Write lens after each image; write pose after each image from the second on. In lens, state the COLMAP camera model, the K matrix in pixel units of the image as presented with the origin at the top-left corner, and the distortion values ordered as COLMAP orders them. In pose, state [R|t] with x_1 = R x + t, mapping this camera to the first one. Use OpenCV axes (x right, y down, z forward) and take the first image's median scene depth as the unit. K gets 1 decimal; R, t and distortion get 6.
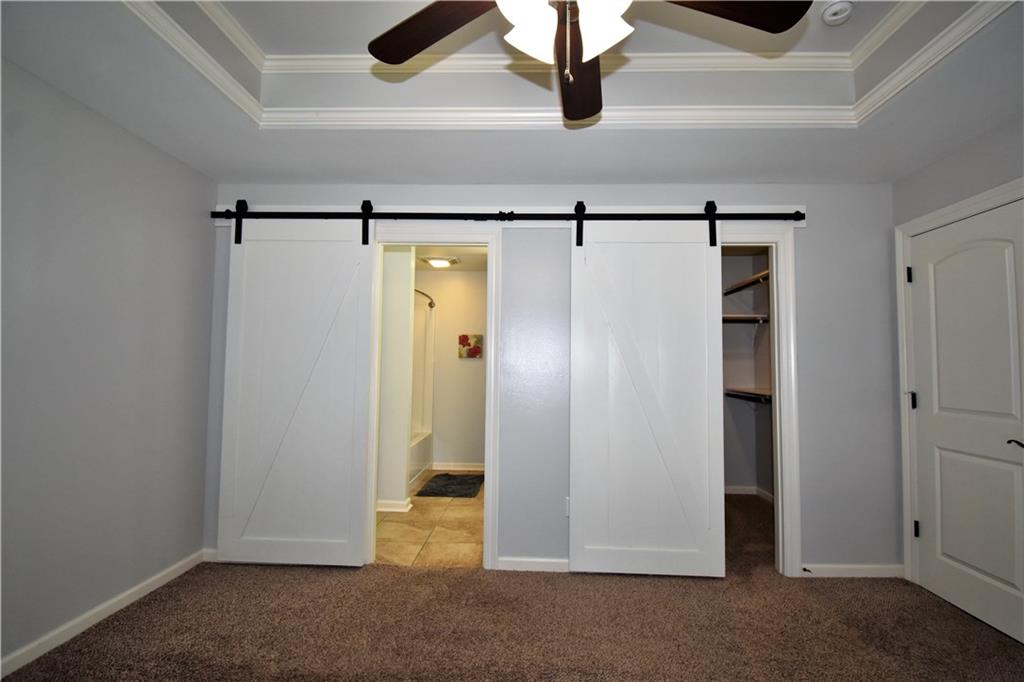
lens RADIAL K [[457.5, 0, 506.0], [0, 457.5, 344.0], [0, 0, 1]] dist [-0.000515, -0.011203]
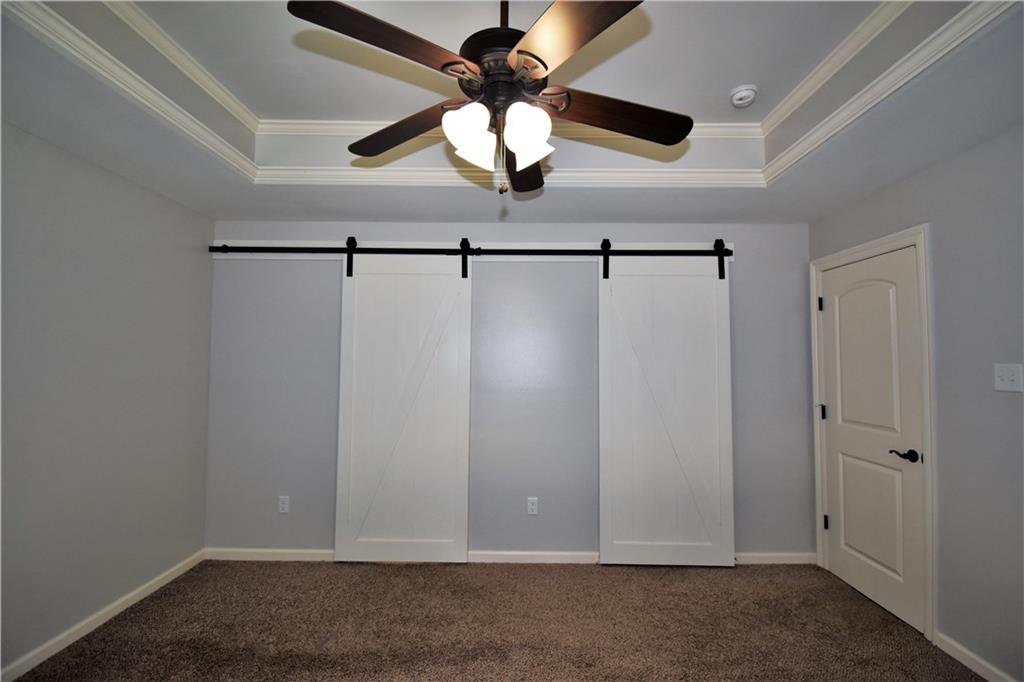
lens RADIAL K [[457.5, 0, 508.2], [0, 457.5, 334.4], [0, 0, 1]] dist [-0.000515, -0.011203]
pose [[0.999595, -0.003913, 0.028175, 0.065999], [0.003730, 0.999972, 0.006545, -0.102954], [-0.028199, -0.006437, 0.999582, -0.176646]]
